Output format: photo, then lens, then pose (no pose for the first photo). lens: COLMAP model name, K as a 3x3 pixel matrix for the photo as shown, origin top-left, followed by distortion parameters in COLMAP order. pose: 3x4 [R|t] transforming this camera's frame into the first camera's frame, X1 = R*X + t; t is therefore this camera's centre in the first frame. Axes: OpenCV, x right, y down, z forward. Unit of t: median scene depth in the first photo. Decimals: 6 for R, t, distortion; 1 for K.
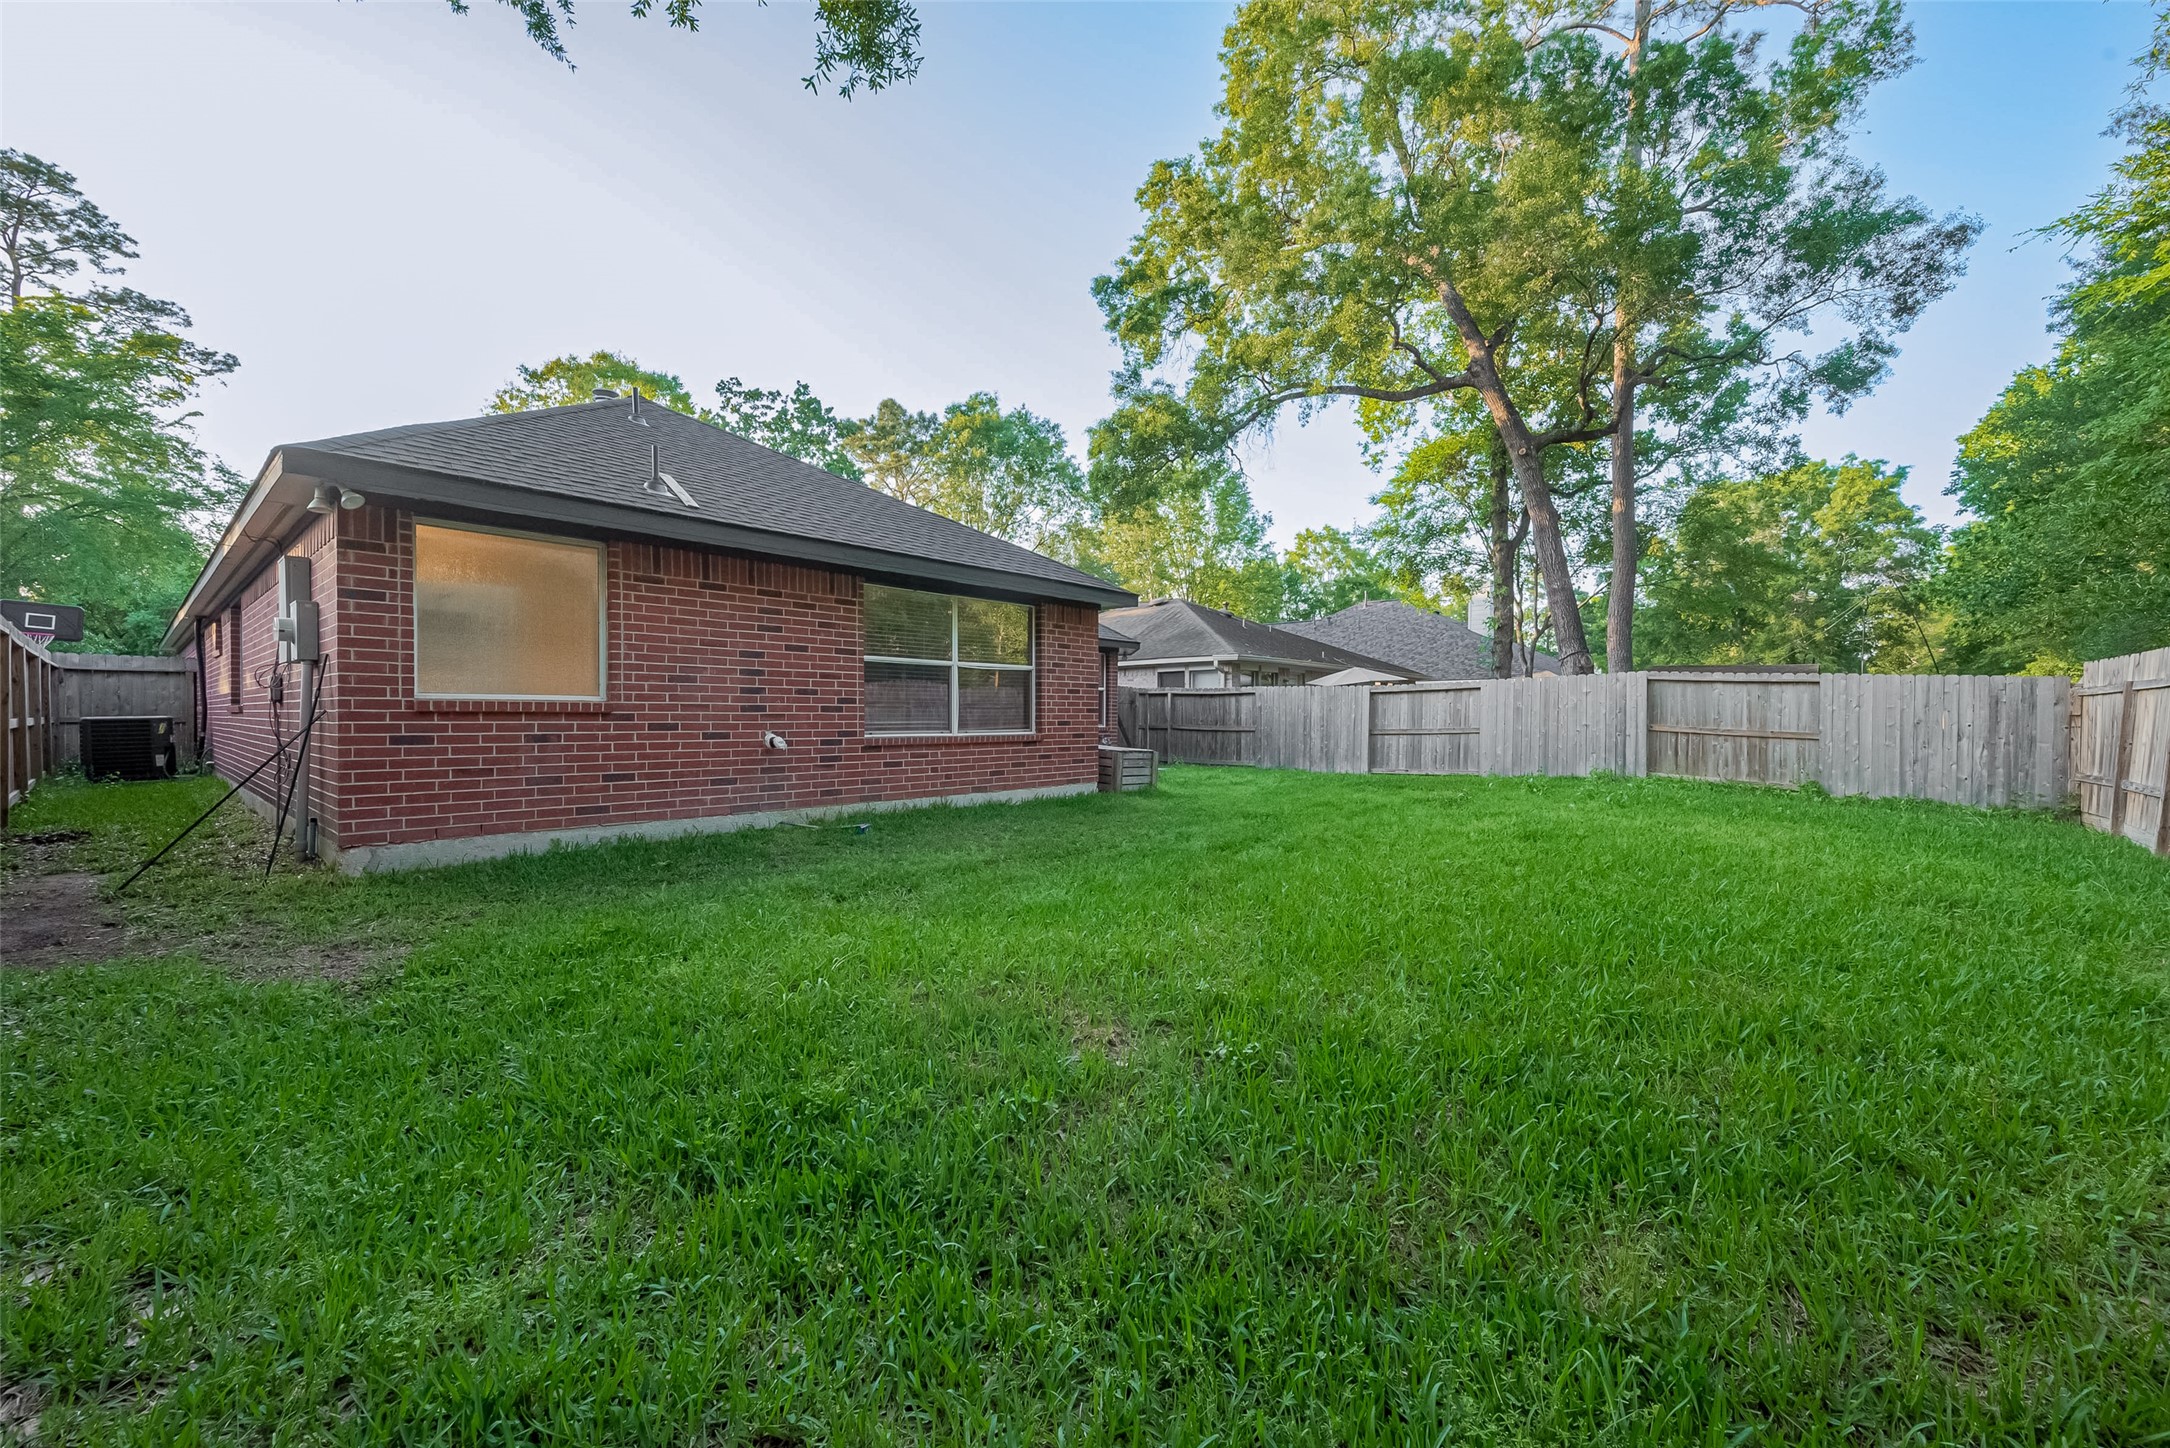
lens RADIAL K [[870.0, 0, 1089.7], [0, 870.0, 724.3], [0, 0, 1]] dist [0.000140, -0.001019]
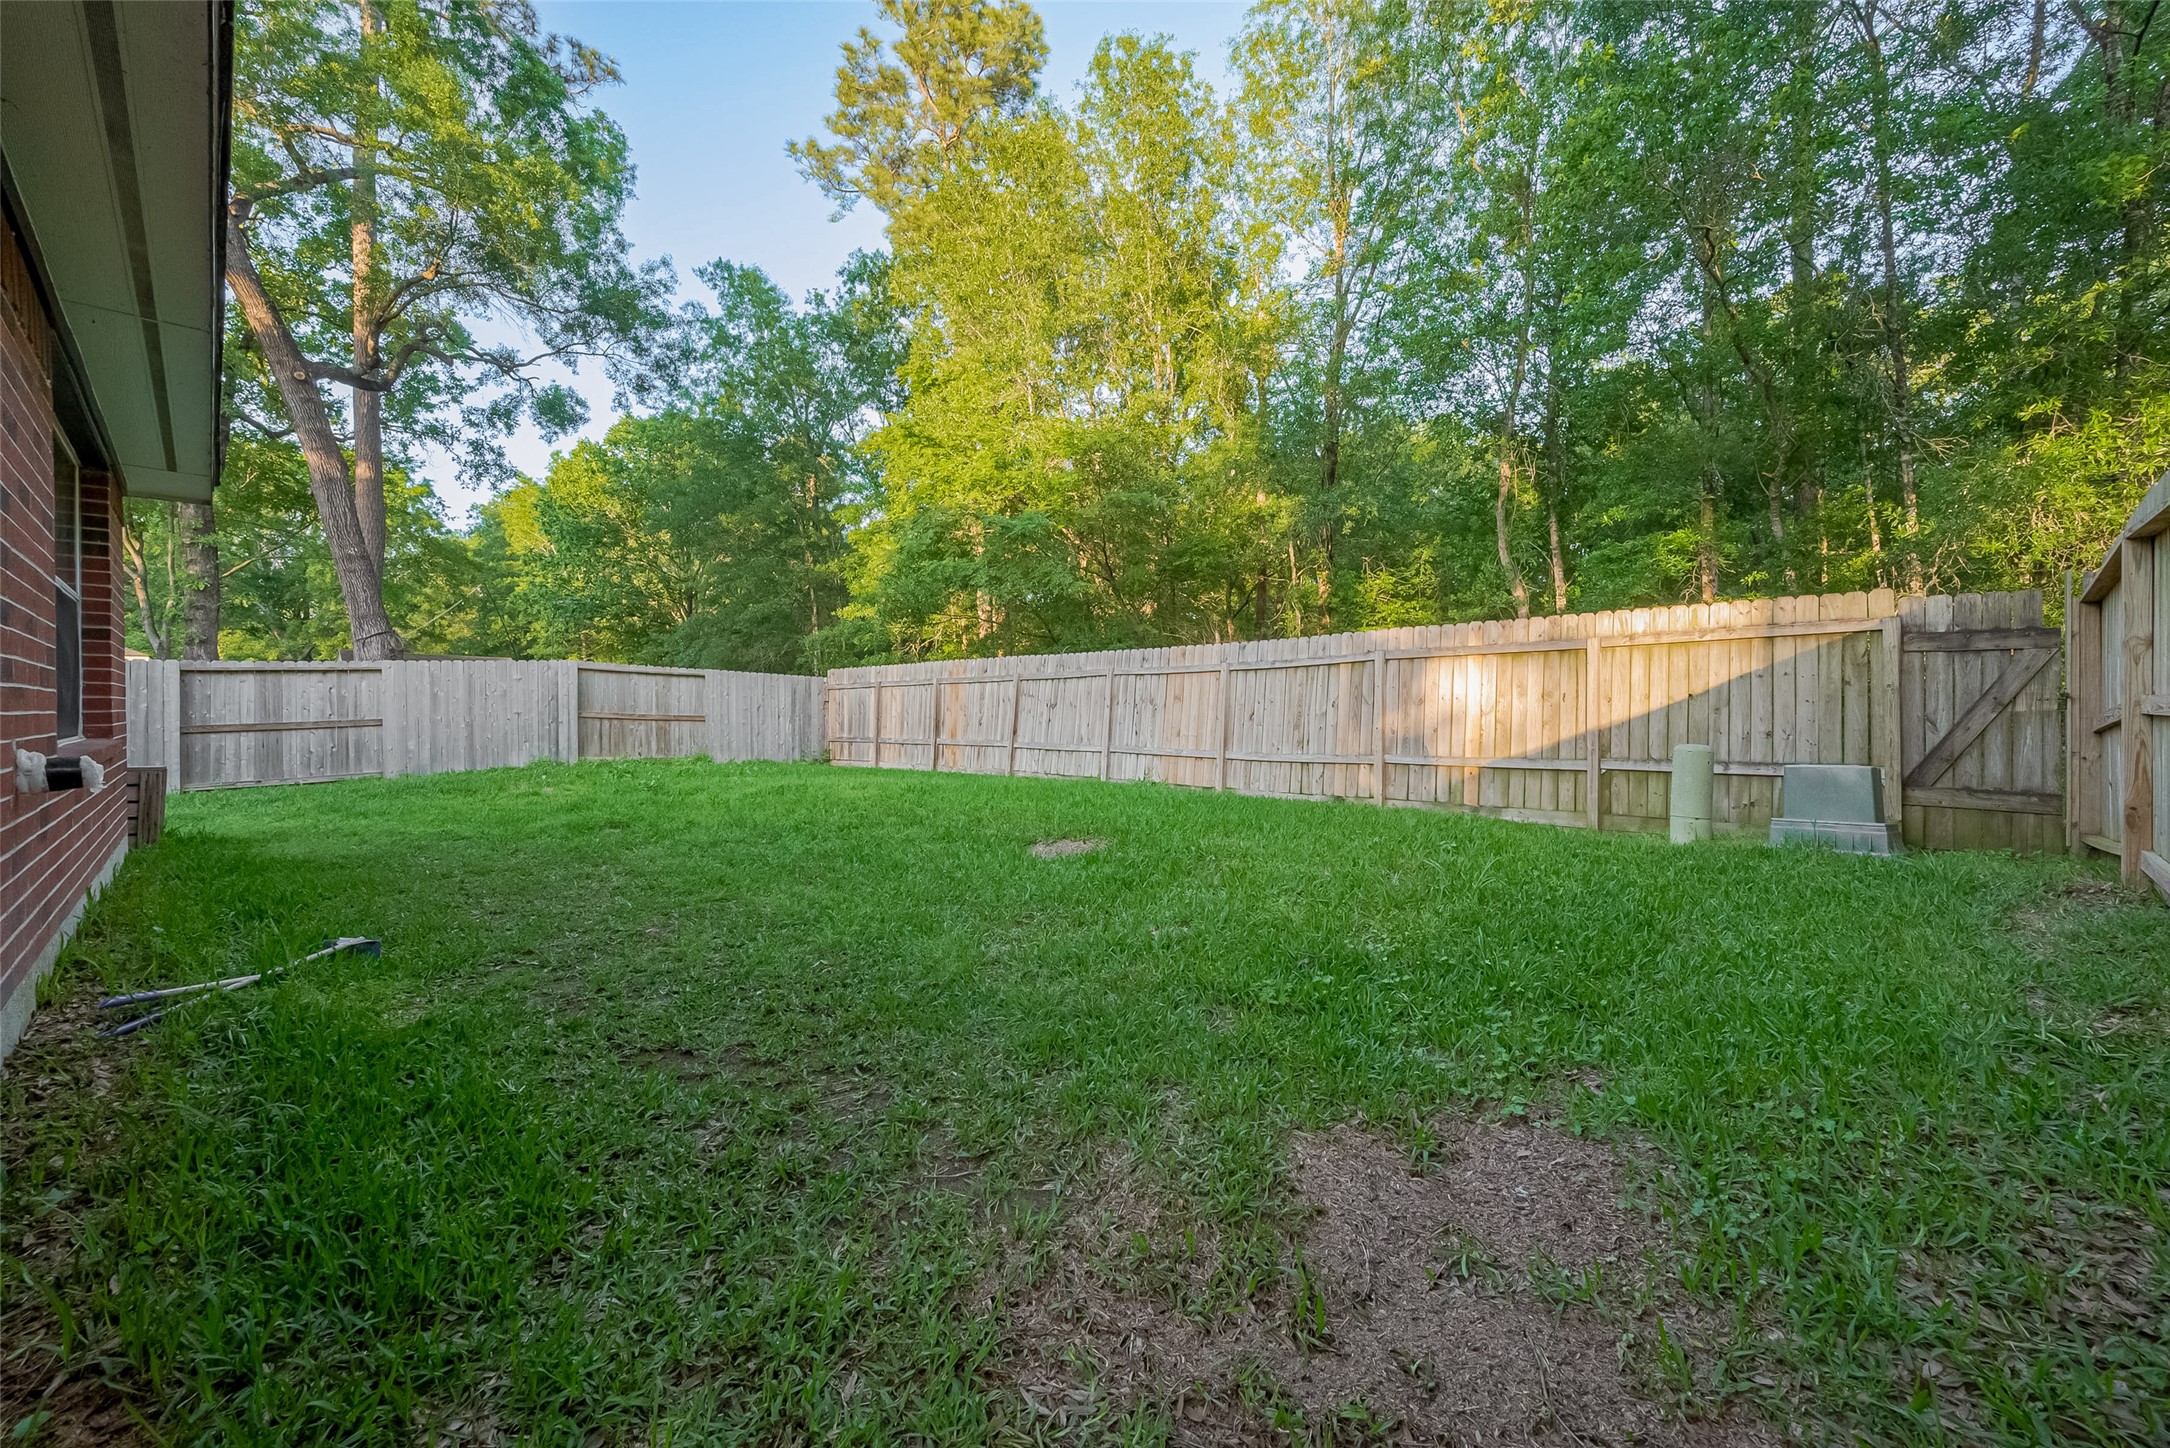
lens RADIAL K [[870.0, 0, 1089.3], [0, 870.0, 708.8], [0, 0, 1]] dist [0.000140, -0.001019]
pose [[0.054300, -0.009117, 0.998483, -0.349005], [0.017013, 0.999822, 0.008204, -0.000703], [-0.998380, 0.016541, 0.054445, 0.304272]]
